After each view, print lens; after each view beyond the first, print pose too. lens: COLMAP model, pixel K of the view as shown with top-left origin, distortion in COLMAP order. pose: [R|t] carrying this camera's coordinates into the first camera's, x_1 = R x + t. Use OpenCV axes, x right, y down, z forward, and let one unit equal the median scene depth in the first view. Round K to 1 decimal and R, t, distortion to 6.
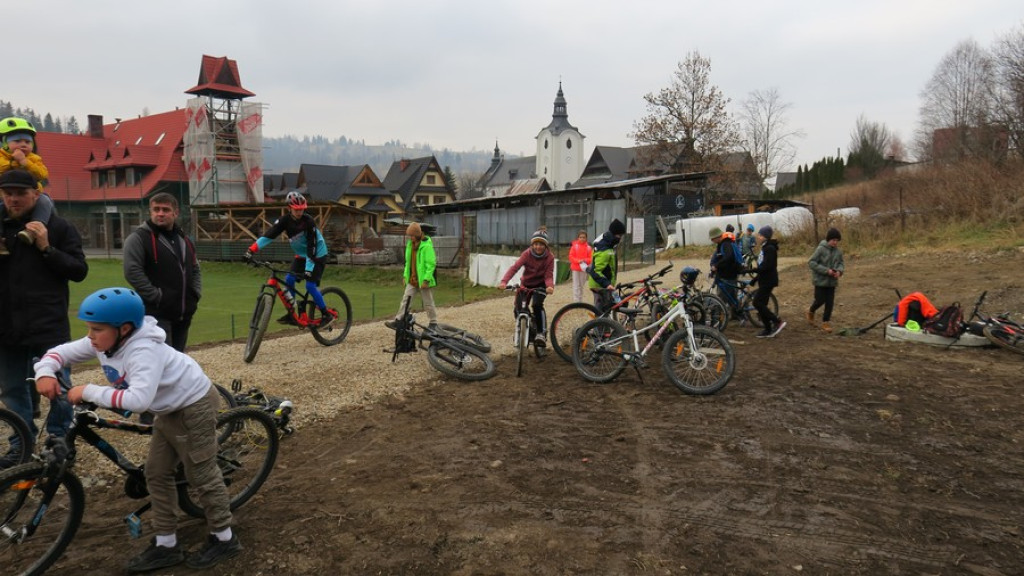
lens RADIAL K [[713.3, 0, 511.1], [0, 713.3, 286.9], [0, 0, 1]] dist [-0.007393, 0.001232]
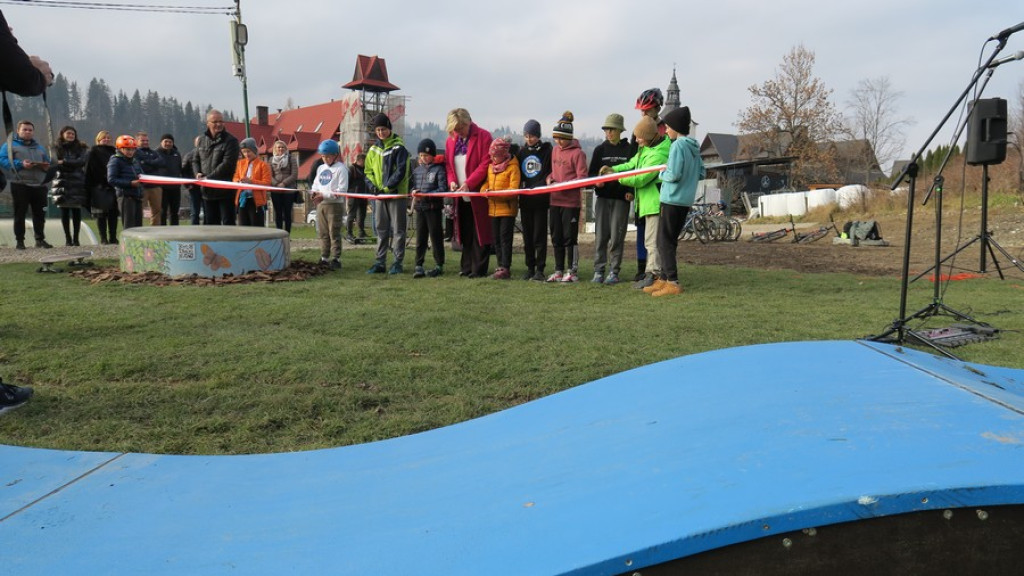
lens RADIAL K [[727.7, 0, 513.3], [0, 727.7, 290.5], [0, 0, 1]] dist [0.000599, -0.002486]
pose [[0.989392, 0.031880, -0.141728, -0.000873], [-0.029268, 0.999362, 0.020477, 0.027315], [0.142291, -0.016112, 0.989694, -0.146134]]
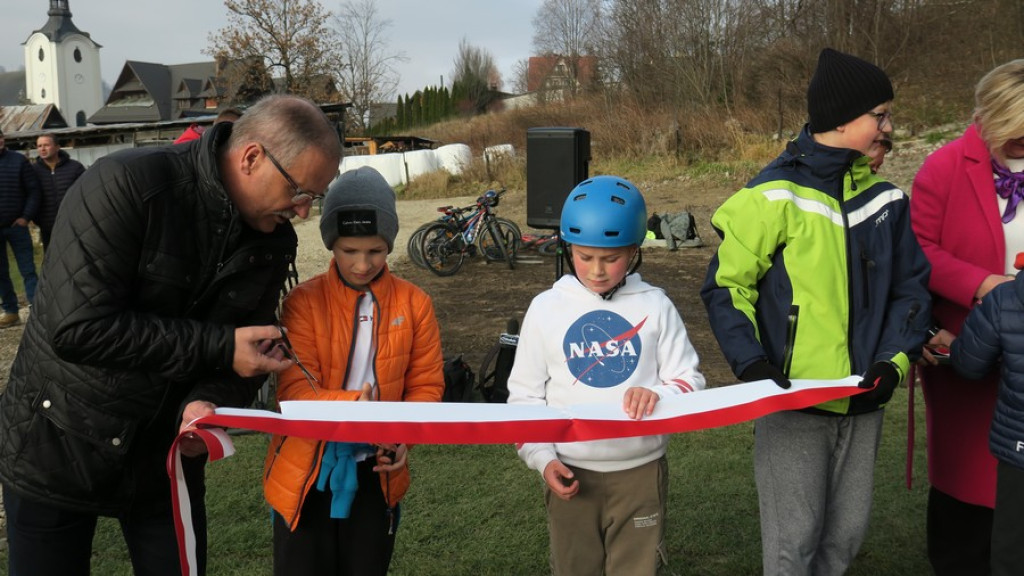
lens RADIAL K [[947.2, 0, 515.0], [0, 947.2, 285.1], [0, 0, 1]] dist [0.000500, -0.005013]
pose [[0.863988, -0.076320, 0.497694, -0.074021], [0.059403, 0.996993, 0.049763, 0.006829], [-0.499995, -0.013430, 0.865924, -0.051697]]
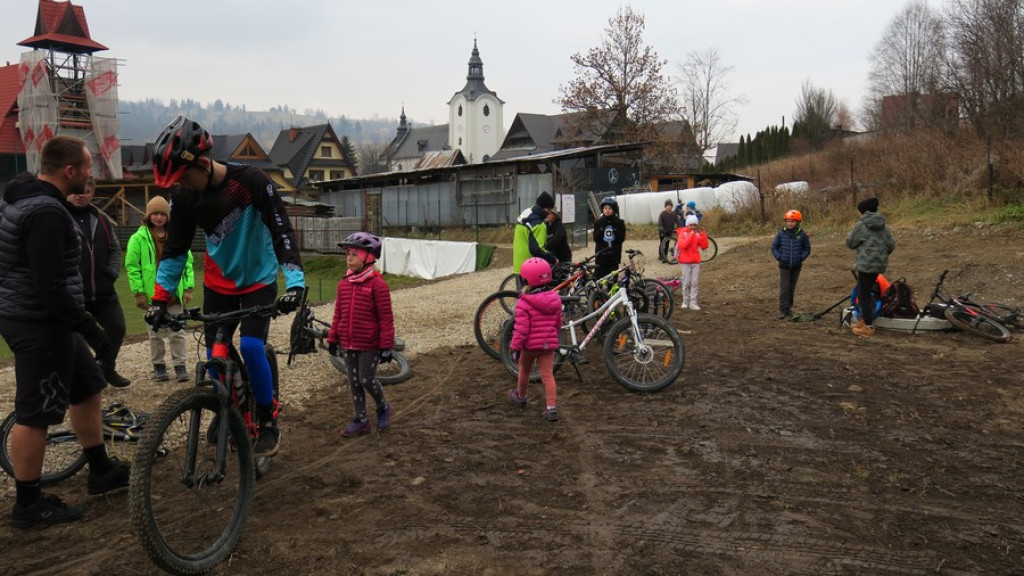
lens RADIAL K [[815.1, 0, 512.3], [0, 815.1, 288.1], [0, 0, 1]] dist [0.002129, -0.002325]
pose [[0.993867, -0.018461, 0.109031, -0.000797], [0.016691, 0.999714, 0.017129, 0.000289], [-0.109316, -0.015204, 0.993891, 0.002068]]
